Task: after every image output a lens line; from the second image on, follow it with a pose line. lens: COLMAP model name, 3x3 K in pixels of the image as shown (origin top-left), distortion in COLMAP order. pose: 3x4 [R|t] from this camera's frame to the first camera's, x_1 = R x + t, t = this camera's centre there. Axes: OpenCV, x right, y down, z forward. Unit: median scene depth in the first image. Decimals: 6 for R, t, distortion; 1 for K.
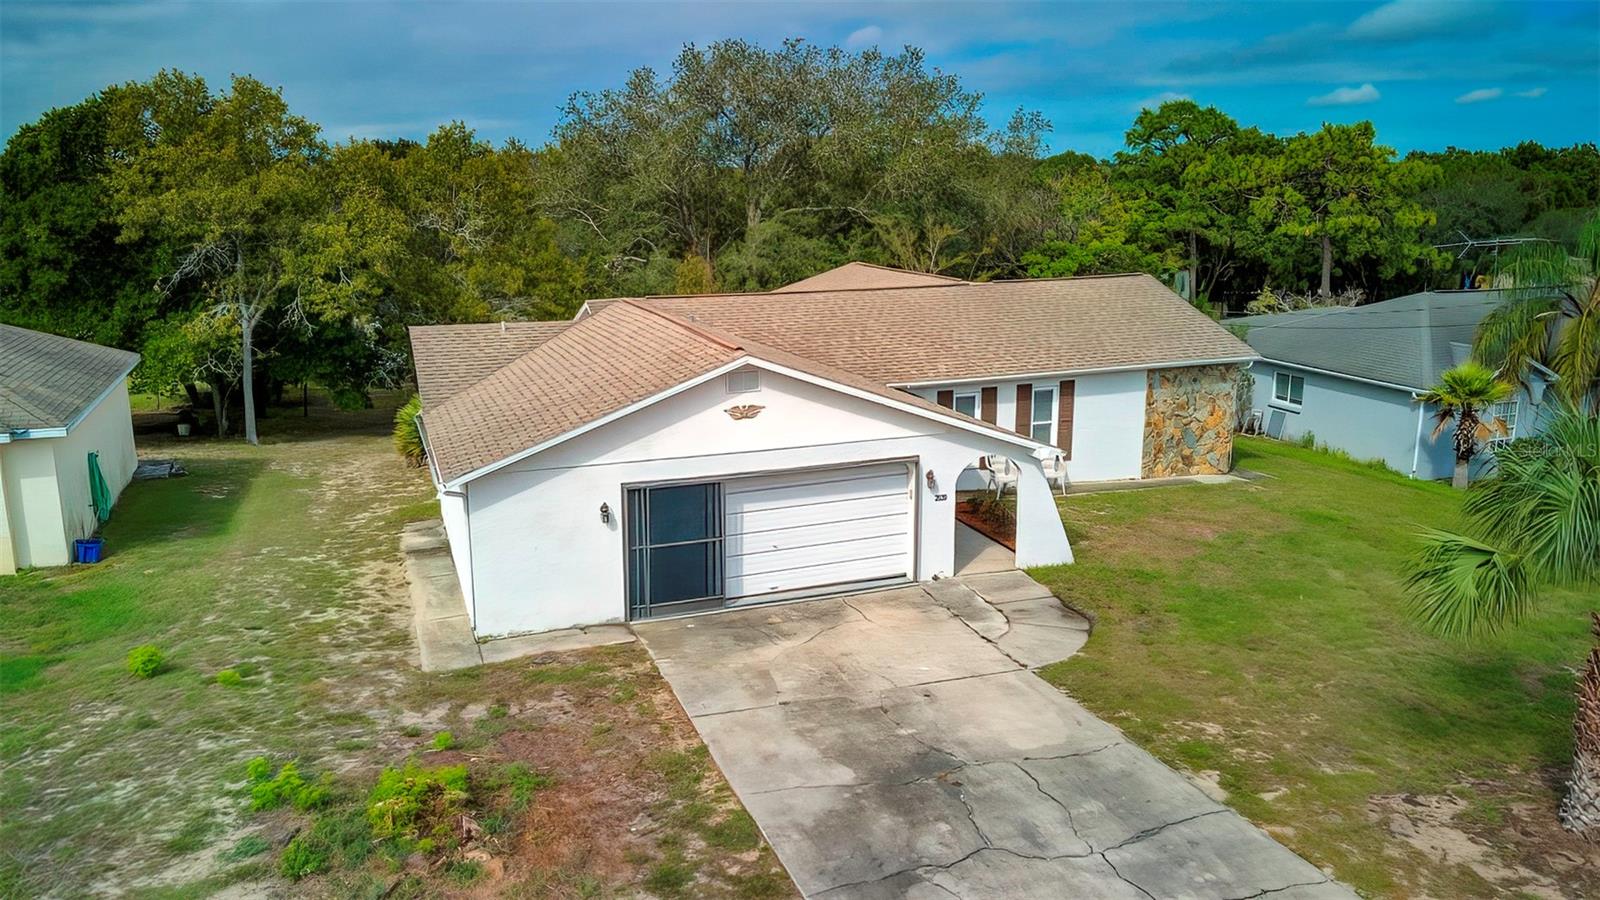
lens RADIAL K [[1152.6, 0, 796.9], [0, 1152.6, 428.4], [0, 0, 1]] dist [0.132619, -0.250373]
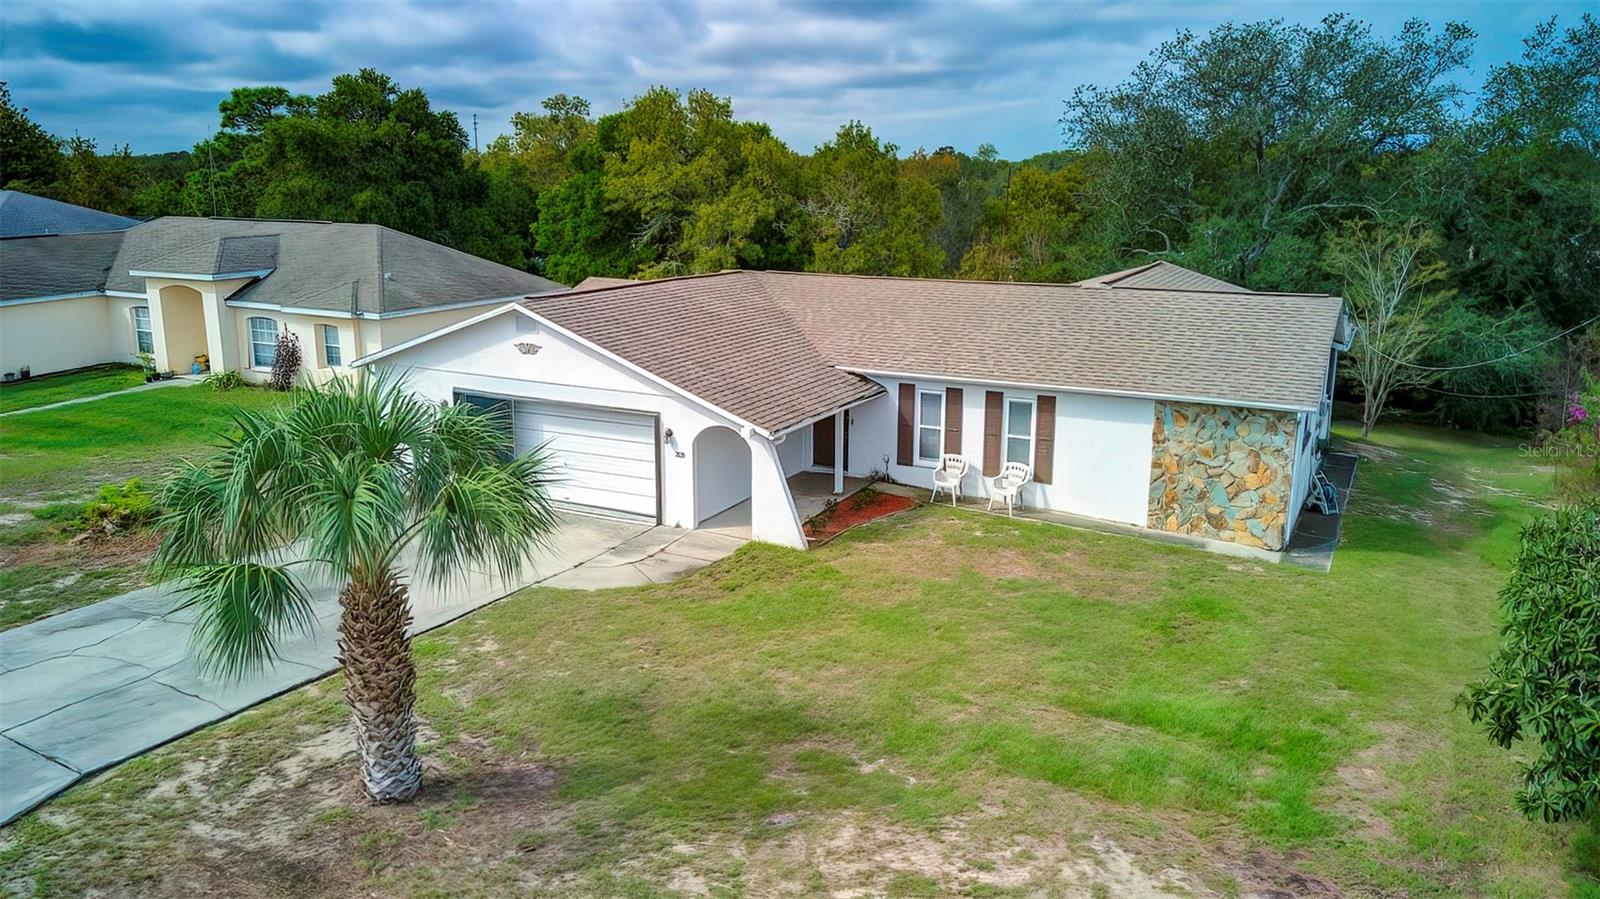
lens RADIAL K [[1152.6, 0, 796.9], [0, 1152.6, 427.9], [0, 0, 1]] dist [0.132619, -0.250373]
pose [[0.673830, 0.171408, -0.718730, 1.027929], [-0.167426, 0.982839, 0.077429, -0.073198], [0.719668, 0.068160, 0.690964, 0.315019]]
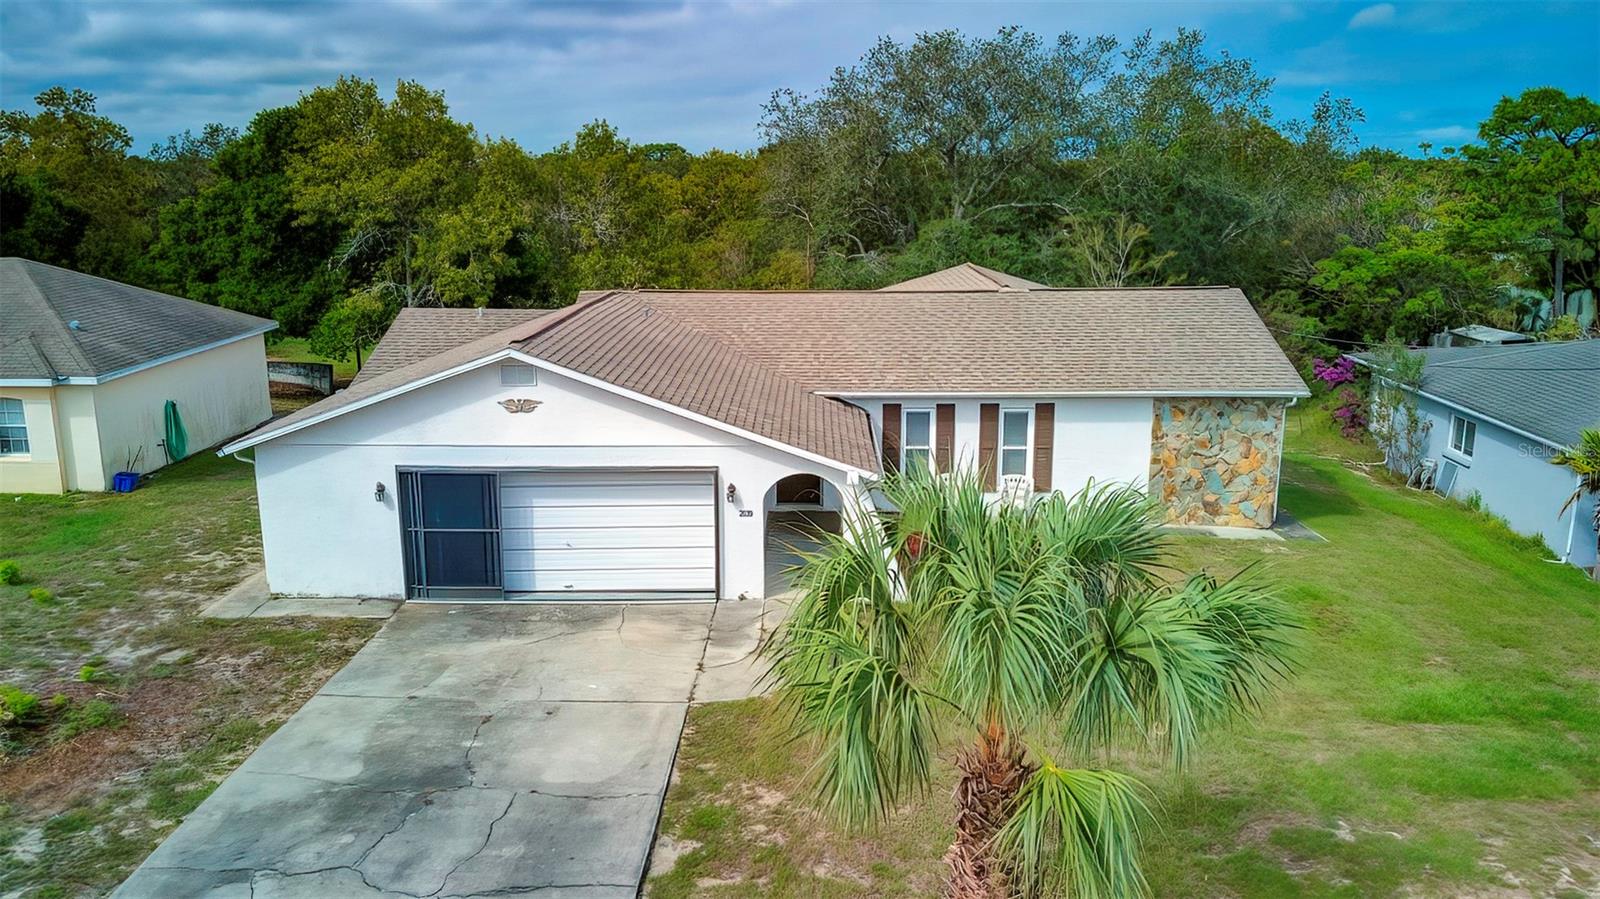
lens RADIAL K [[1152.6, 0, 796.9], [0, 1152.6, 427.9], [0, 0, 1]] dist [0.132619, -0.250373]
pose [[0.930923, 0.082326, -0.355816, 0.506175], [-0.081303, 0.996529, 0.017857, -0.030774], [0.356051, 0.012305, 0.934385, 0.137755]]
